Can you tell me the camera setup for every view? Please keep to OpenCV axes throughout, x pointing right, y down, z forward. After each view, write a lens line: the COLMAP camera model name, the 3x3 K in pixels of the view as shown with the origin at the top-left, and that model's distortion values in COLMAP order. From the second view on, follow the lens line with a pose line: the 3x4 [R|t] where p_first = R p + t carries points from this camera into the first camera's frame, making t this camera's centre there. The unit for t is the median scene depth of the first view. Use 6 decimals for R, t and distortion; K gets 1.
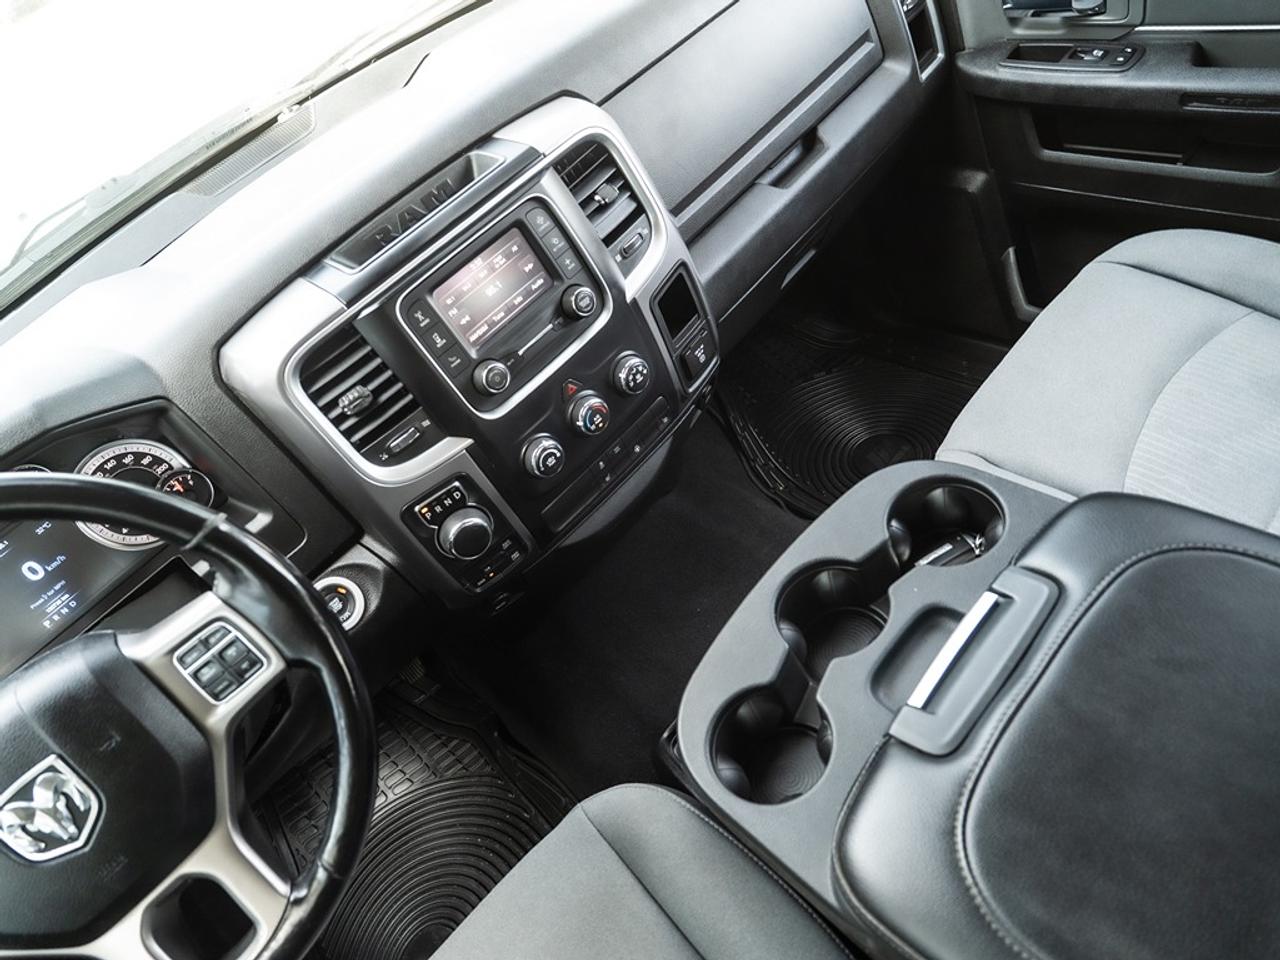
lens RADIAL K [[789.2, 0, 646.1], [0, 789.2, 477.7], [0, 0, 1]] dist [-0.022301, 0.002471]
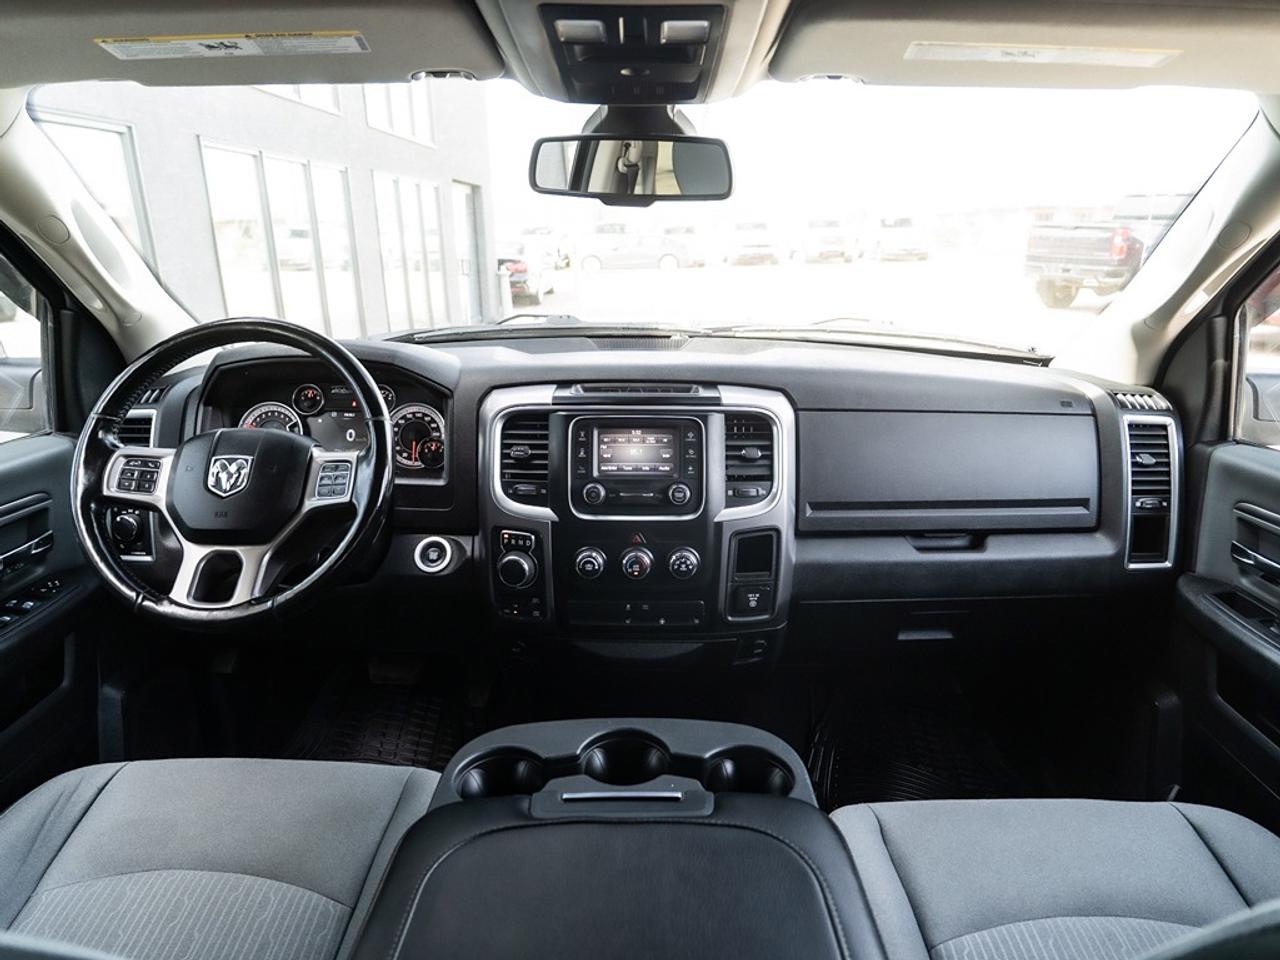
lens RADIAL K [[795.1, 0, 647.3], [0, 795.1, 478.6], [0, 0, 1]] dist [-0.022793, 0.002578]
pose [[0.667680, 0.506117, -0.545938, 0.654685], [-0.676272, 0.718937, -0.160580, 0.023268], [0.311222, 0.476419, 0.822293, -0.202713]]
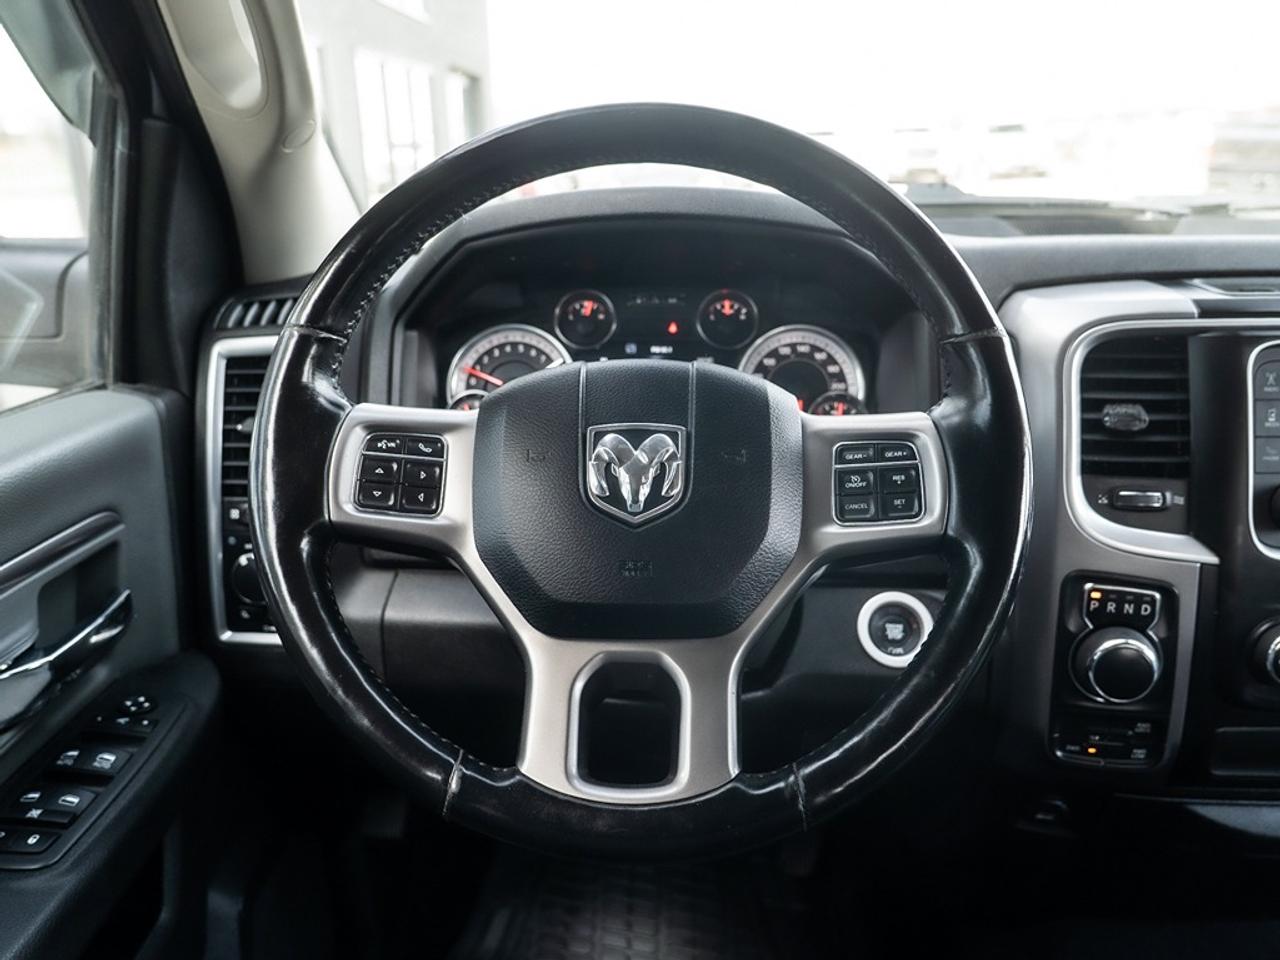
lens RADIAL K [[1015.3, 0, 650.3], [0, 1015.3, 479.9], [0, 0, 1]] dist [-0.028293, 0.008634]
pose [[0.666472, 0.509561, -0.544209, -0.105881], [-0.673362, 0.724746, -0.146037, 0.362491], [0.319999, 0.463779, 0.826141, 0.075353]]
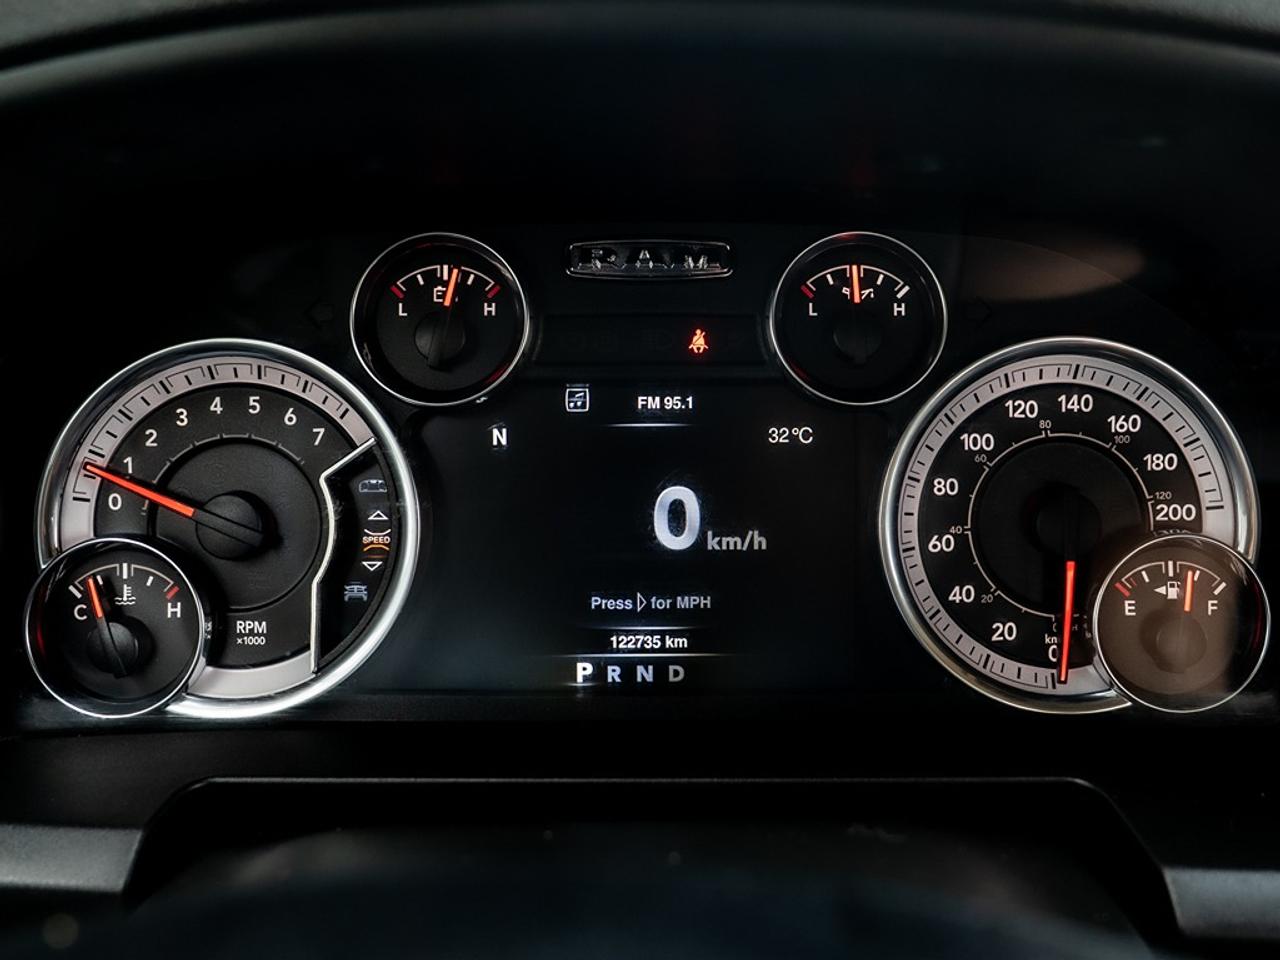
lens RADIAL K [[863.2, 0, 640.3], [0, 863.2, 479.5], [0, 0, 1]] dist [-0.017331, 0.004758]
pose [[0.680447, 0.539913, -0.495466, -0.607775], [-0.666501, 0.737011, -0.112211, 0.150774], [0.304580, 0.406582, 0.861349, 0.662025]]
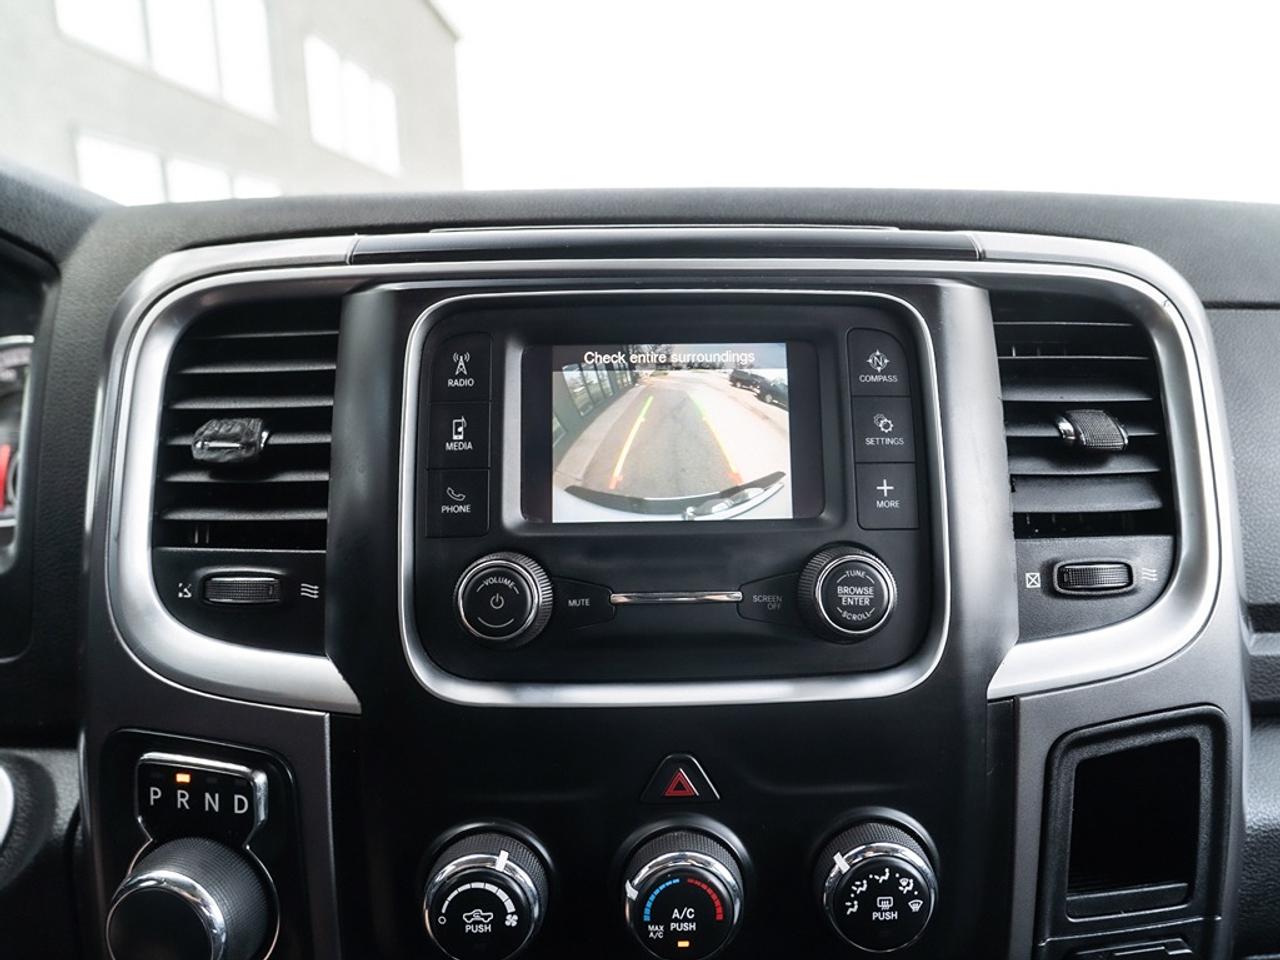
lens RADIAL K [[863.2, 0, 676.1], [0, 863.2, 450.5], [0, 0, 1]] dist [-0.017331, 0.004758]
pose [[0.692003, 0.418331, -0.588329, 0.062094], [-0.656382, 0.703854, -0.271572, -0.116785], [0.300491, 0.574098, 0.761654, 0.668313]]
